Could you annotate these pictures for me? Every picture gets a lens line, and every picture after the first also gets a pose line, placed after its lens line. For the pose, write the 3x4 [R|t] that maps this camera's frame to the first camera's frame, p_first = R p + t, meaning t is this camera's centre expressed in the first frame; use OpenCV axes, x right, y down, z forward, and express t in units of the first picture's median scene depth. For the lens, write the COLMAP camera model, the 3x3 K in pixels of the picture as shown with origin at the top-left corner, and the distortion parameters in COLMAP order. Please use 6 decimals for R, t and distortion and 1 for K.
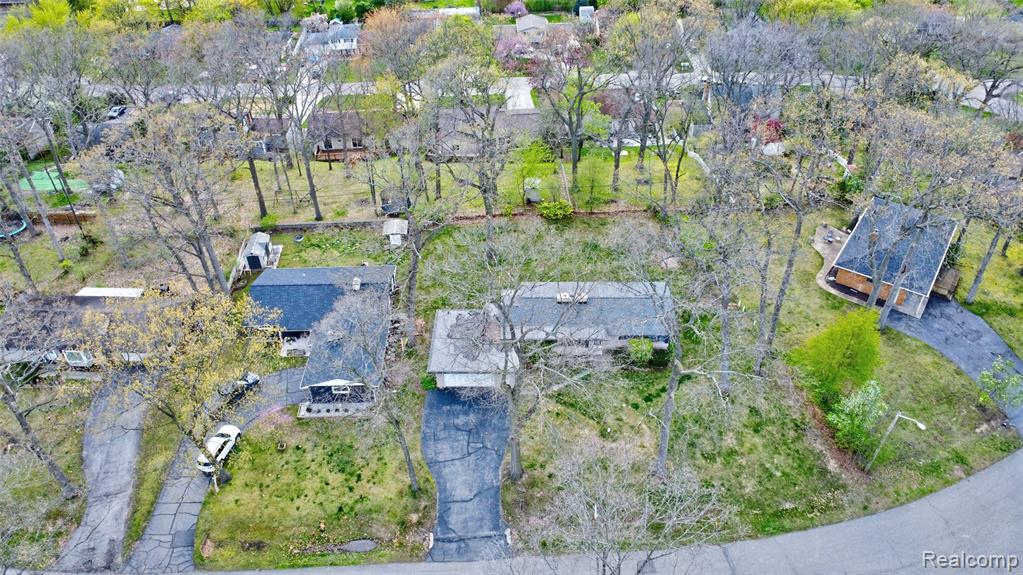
lens RADIAL K [[760.1, 0, 511.5], [0, 760.1, 287.5], [0, 0, 1]] dist [-0.018762, -0.001425]
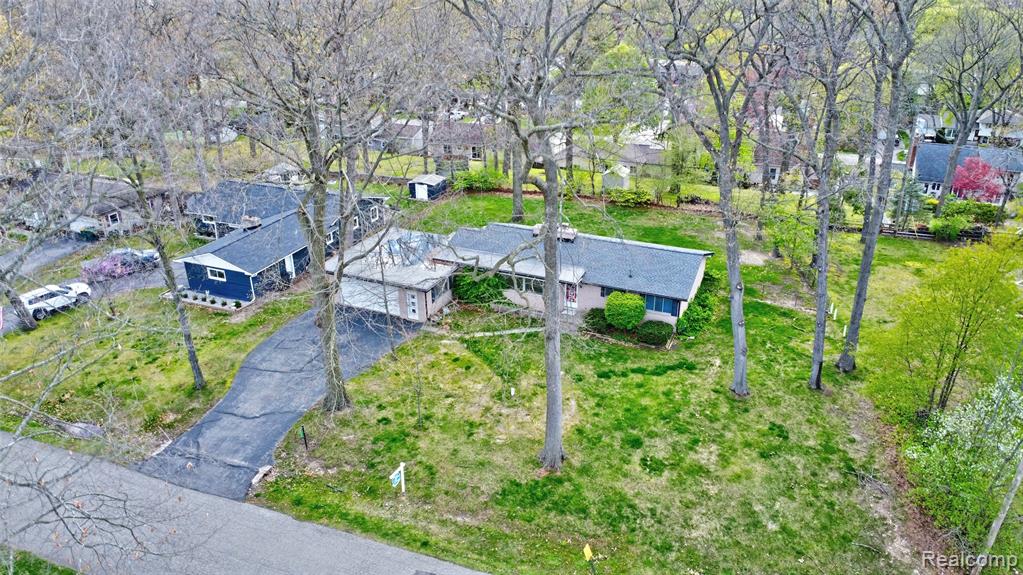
lens RADIAL K [[742.5, 0, 508.8], [0, 742.5, 286.3], [0, 0, 1]] dist [-0.023313, -0.010359]
pose [[0.916616, 0.172488, -0.360642, 0.336822], [-0.255556, 0.946550, -0.196812, 0.233453], [0.307418, 0.272565, 0.911703, 0.449184]]
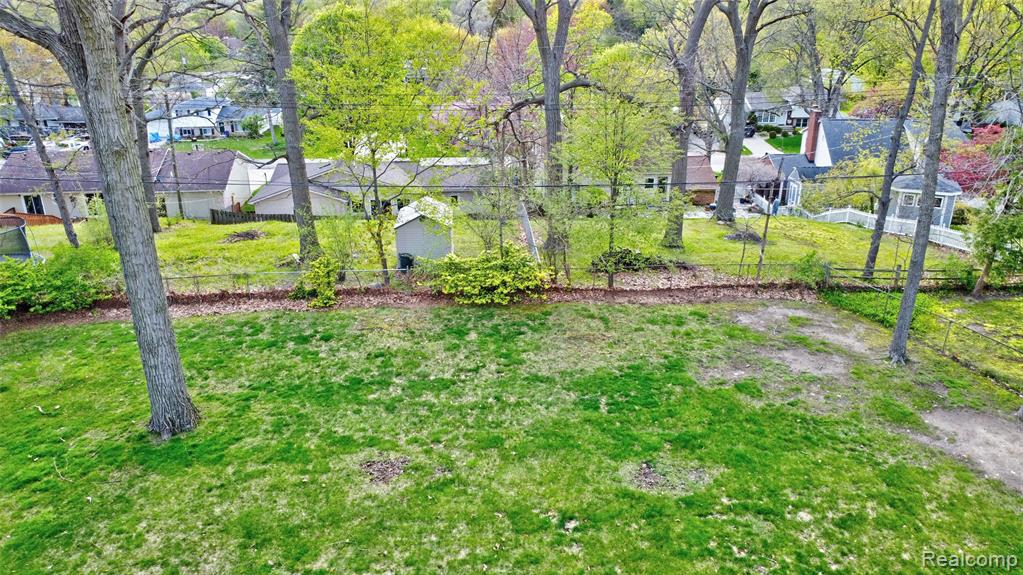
lens RADIAL K [[742.5, 0, 508.8], [0, 742.5, 286.3], [0, 0, 1]] dist [-0.023313, -0.010359]
pose [[0.999911, 0.010045, 0.008805, 0.092622], [-0.007079, 0.957492, -0.288372, -0.025920], [-0.011327, 0.288284, 0.957478, 1.064591]]
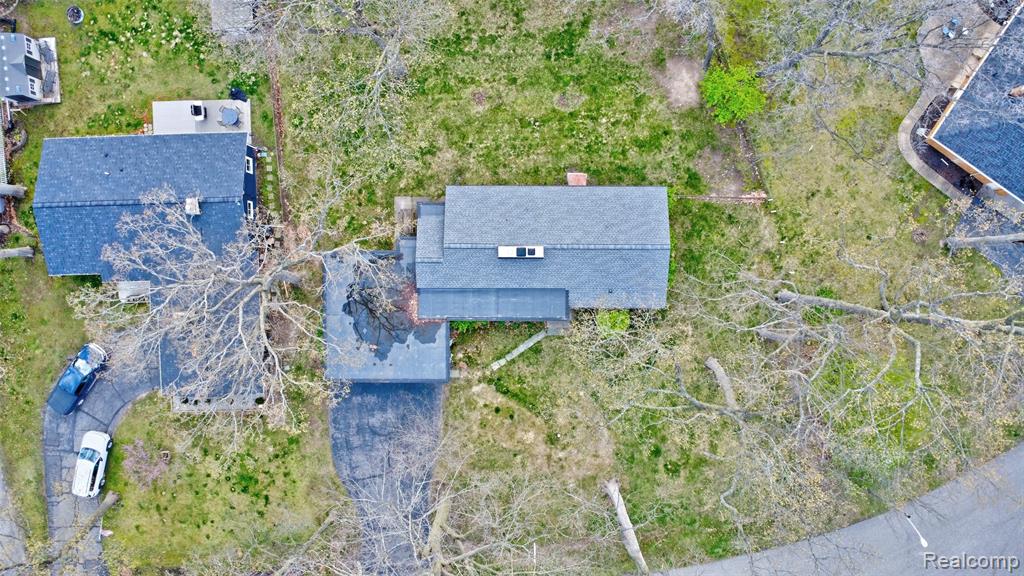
lens RADIAL K [[743.2, 0, 509.3], [0, 743.2, 286.8], [0, 0, 1]] dist [-0.023313, -0.010359]
pose [[0.999618, -0.020286, 0.018767, 0.065357], [-0.002932, 0.597395, 0.801942, -0.571015], [-0.027479, -0.801690, 0.597108, 0.674114]]
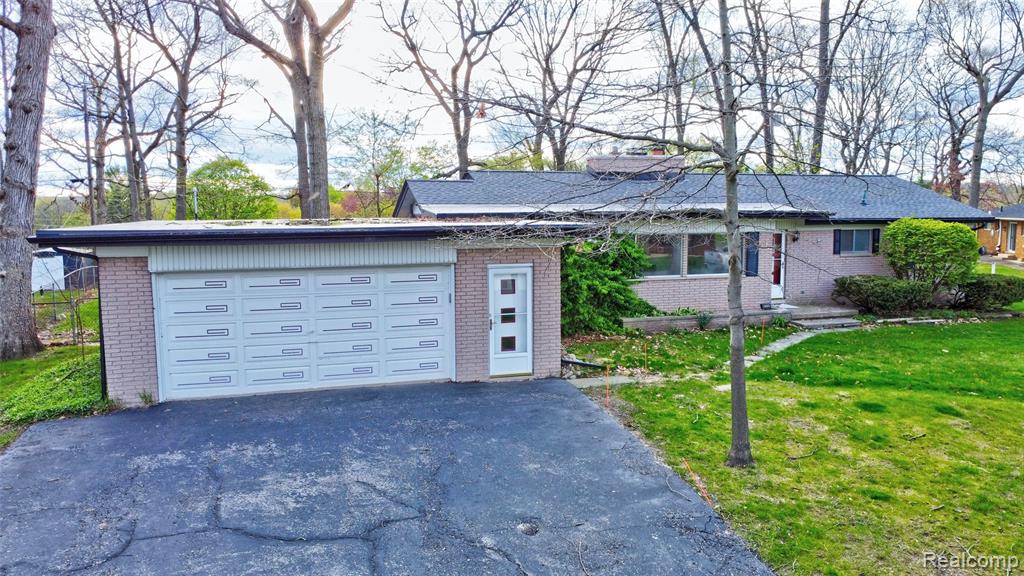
lens RADIAL K [[743.2, 0, 509.3], [0, 743.2, 286.8], [0, 0, 1]] dist [-0.023313, -0.010359]
pose [[0.951100, -0.013549, 0.308586, -0.071547], [0.180616, 0.834837, -0.520024, 0.231412], [-0.250573, 0.550331, 0.796461, 0.925878]]
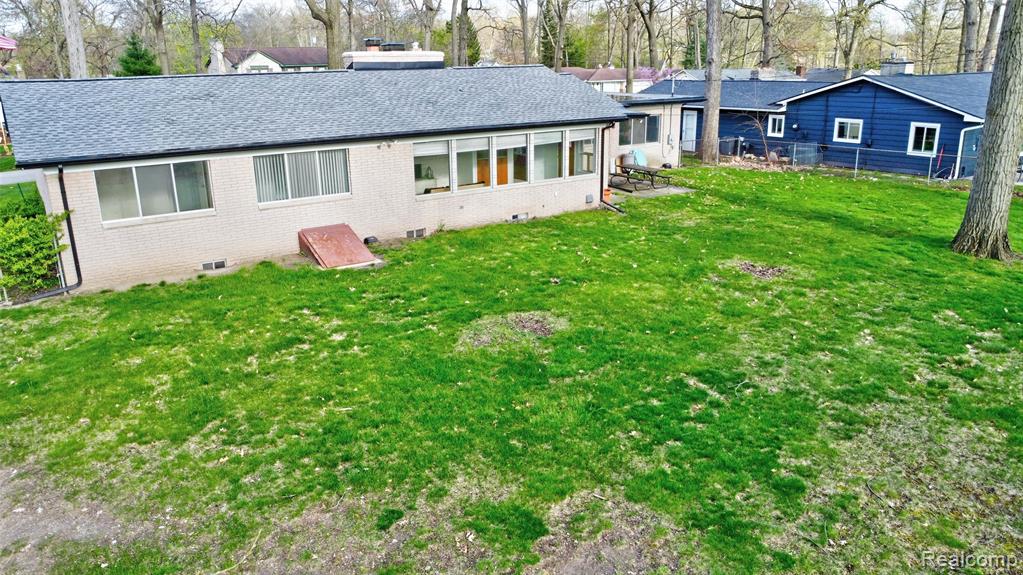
lens RADIAL K [[742.5, 0, 508.8], [0, 742.5, 286.3], [0, 0, 1]] dist [-0.023313, -0.010359]
pose [[-0.812195, 0.201407, -0.547516, 0.254532], [-0.340686, 0.598108, 0.725396, -0.184638], [0.473574, 0.775694, -0.417164, 1.397252]]
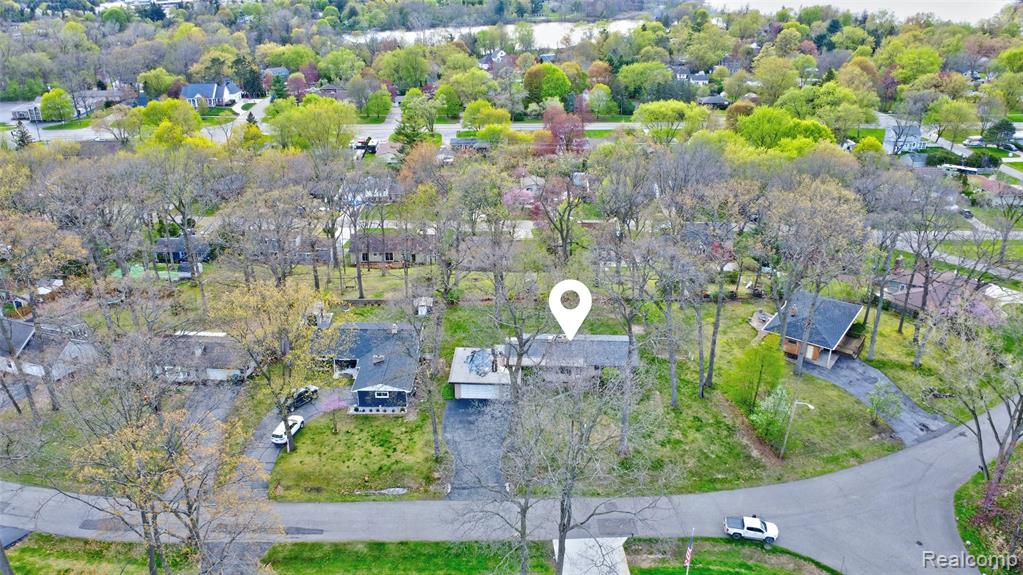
lens RADIAL K [[767.7, 0, 511.5], [0, 767.7, 287.5], [0, 0, 1]] dist [-0.000678, -0.002891]
pose [[0.999578, 0.029008, -0.001374, -0.004648], [-0.028425, 0.967578, -0.250966, 0.303577], [-0.005951, 0.250899, 0.967995, -0.358102]]
